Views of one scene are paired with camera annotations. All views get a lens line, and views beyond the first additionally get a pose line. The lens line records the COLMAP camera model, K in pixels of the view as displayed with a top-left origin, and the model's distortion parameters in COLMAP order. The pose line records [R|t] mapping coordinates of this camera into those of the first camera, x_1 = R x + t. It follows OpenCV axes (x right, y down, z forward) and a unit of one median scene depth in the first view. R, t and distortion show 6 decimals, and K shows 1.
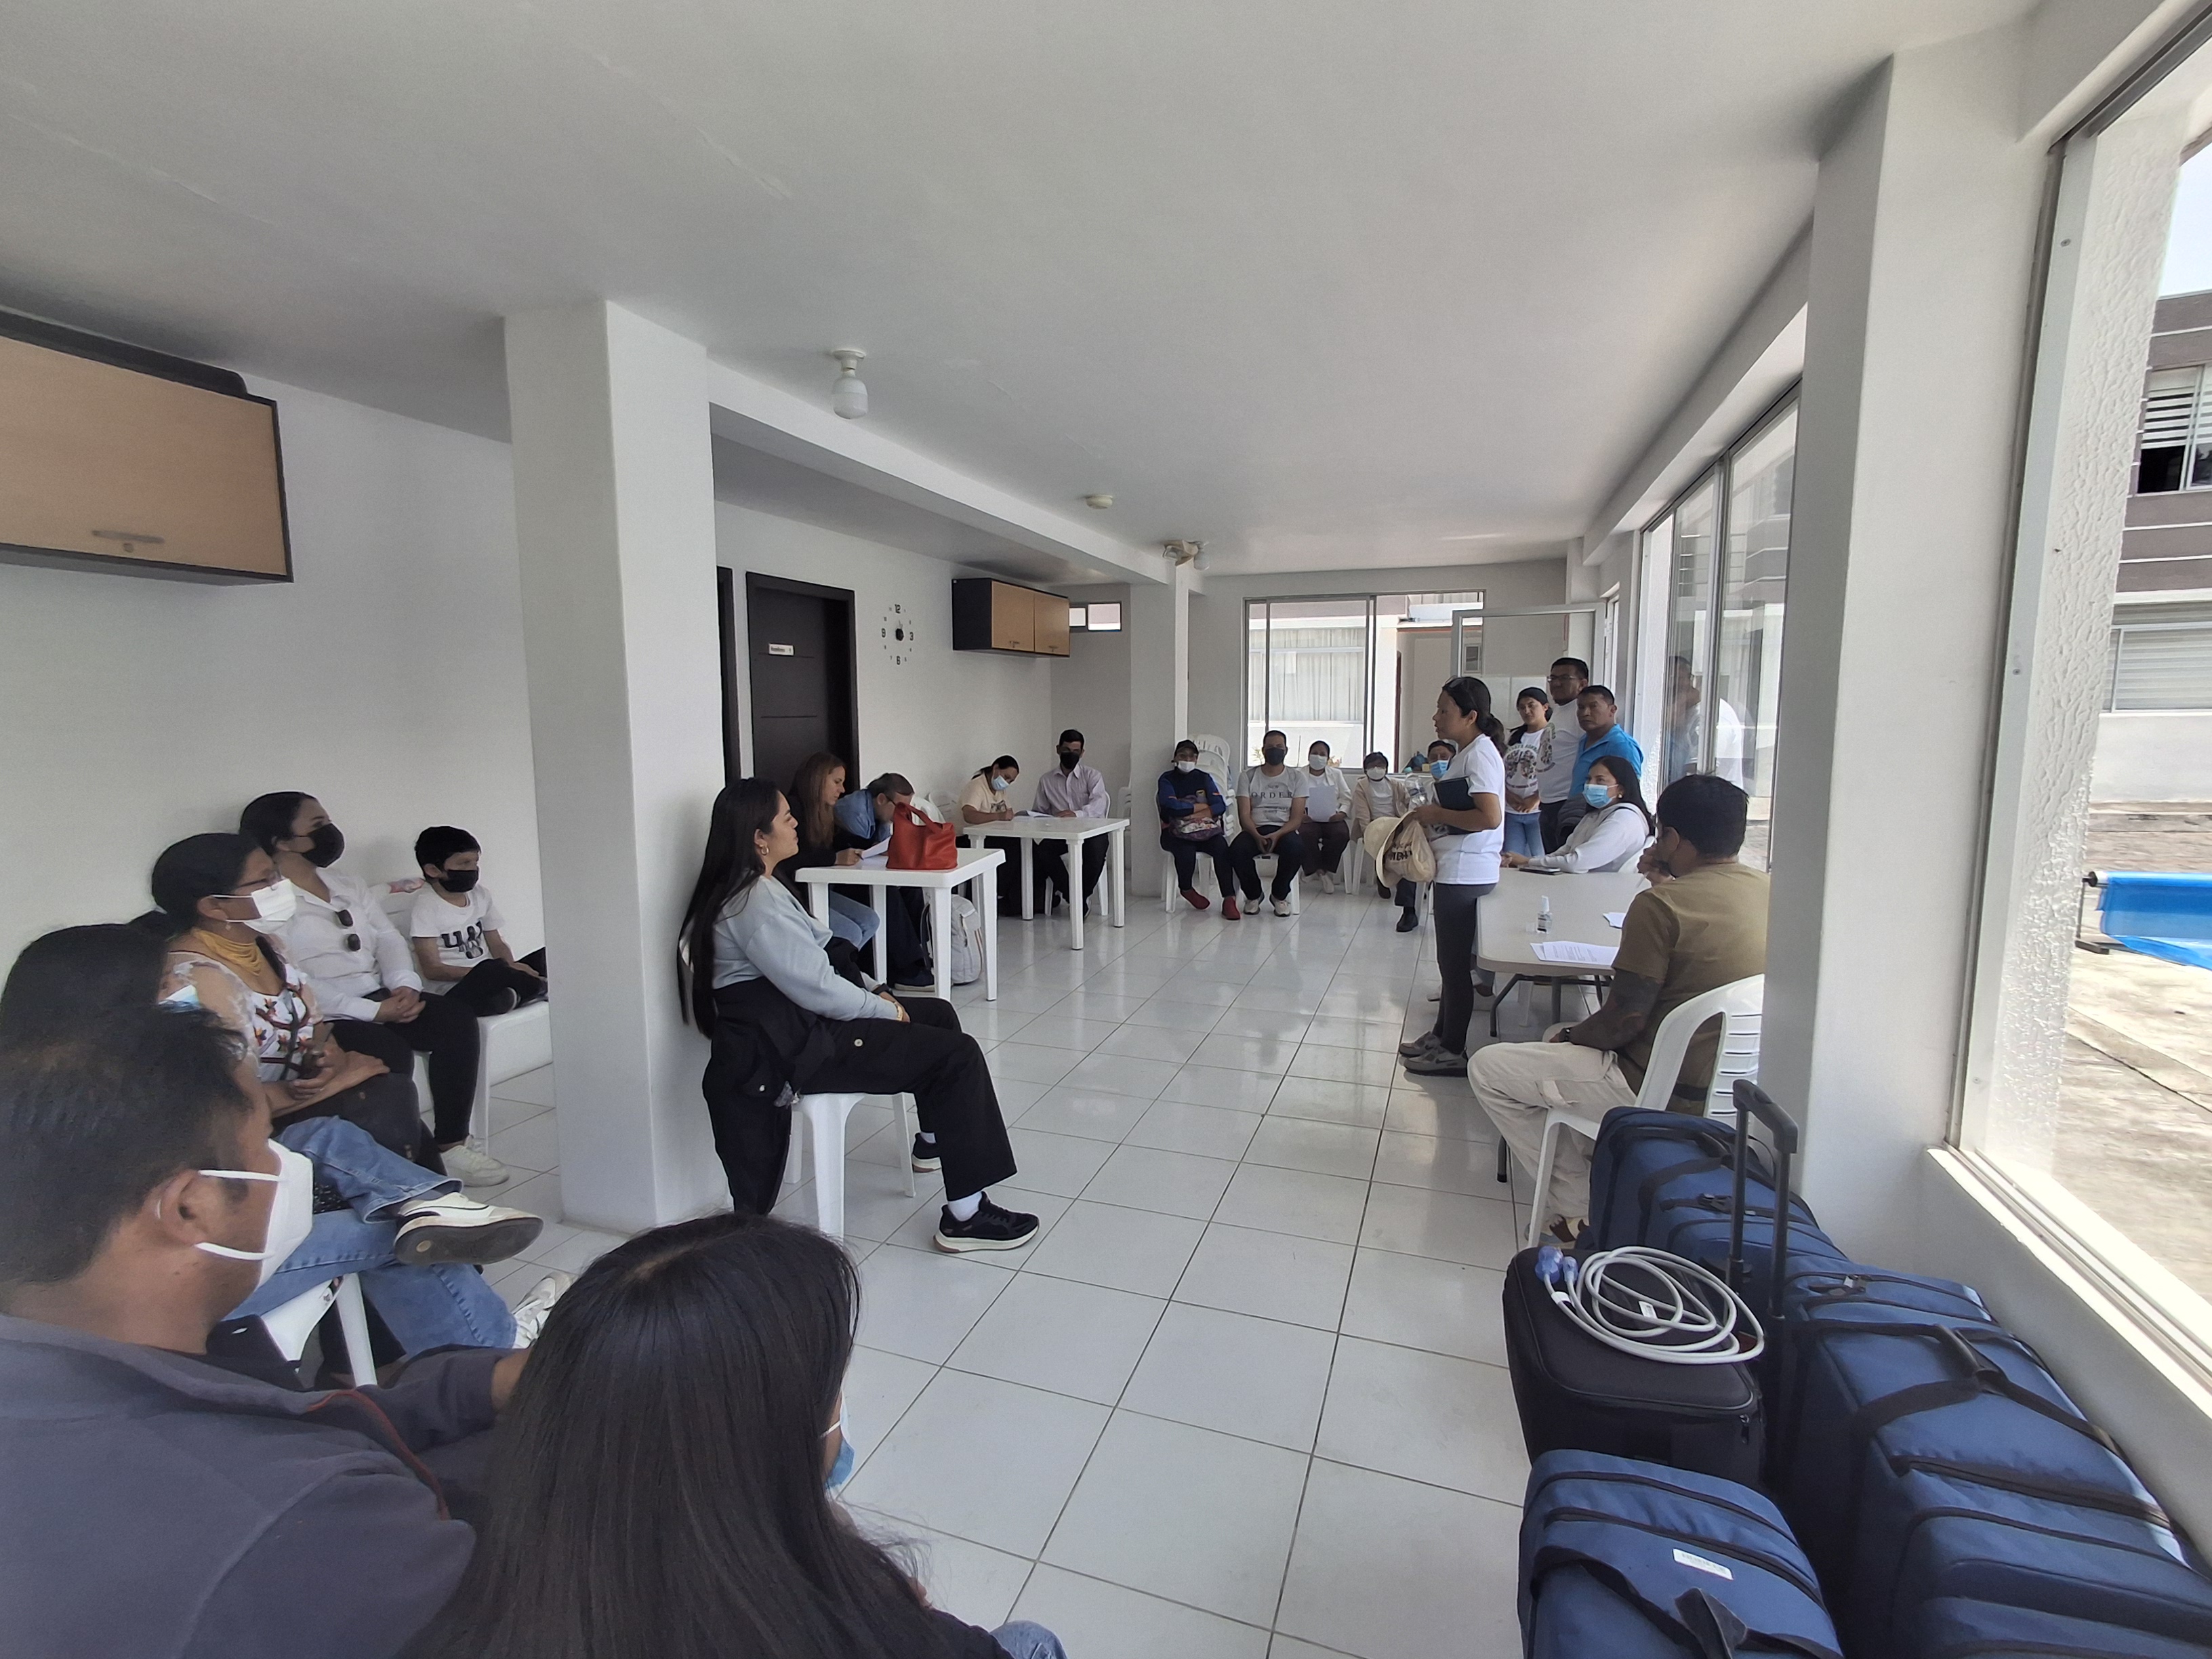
lens RADIAL K [[1027.7, 0, 1098.4], [0, 1027.7, 821.2], [0, 0, 1]] dist [-0.002401, 0.019267]
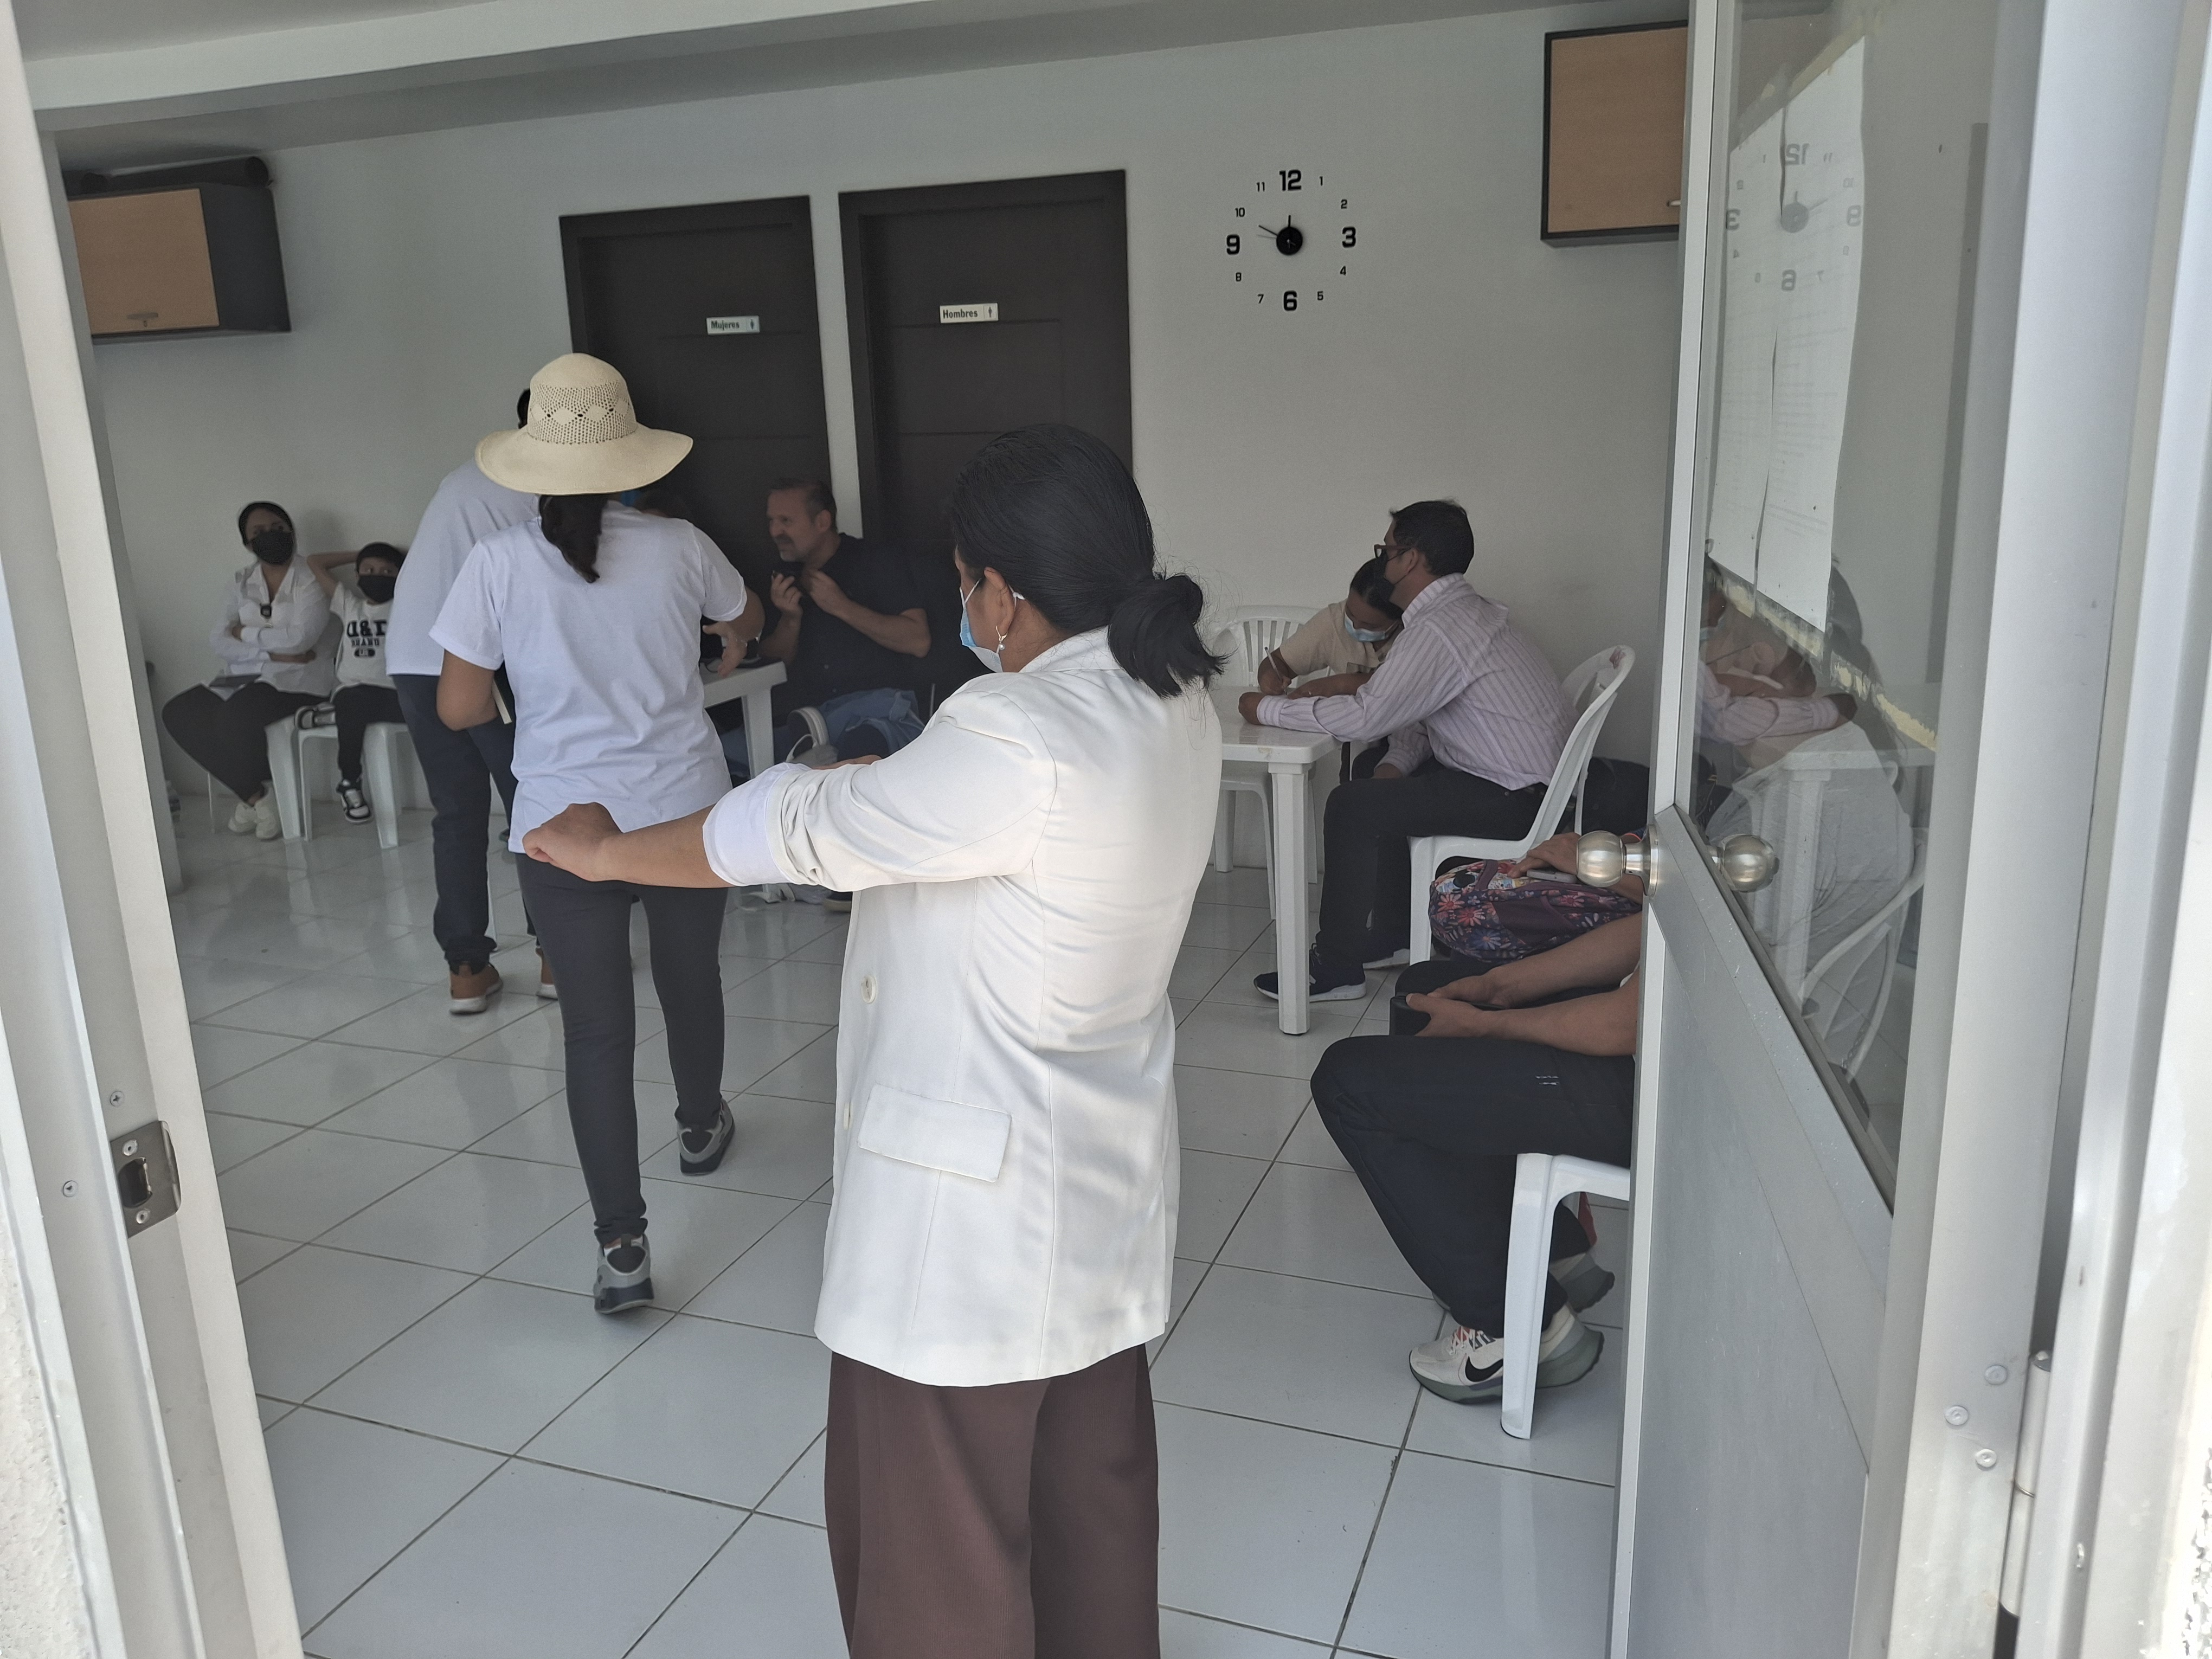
lens RADIAL K [[1750.6, 0, 1156.1], [0, 1750.6, 829.5], [0, 0, 1]] dist [0.005481, -0.057334]
pose [[-0.014041, 0.238930, -0.970935, 0.916151], [-0.086541, 0.967097, 0.239236, -0.172257], [0.996149, 0.087385, 0.007099, 1.474769]]
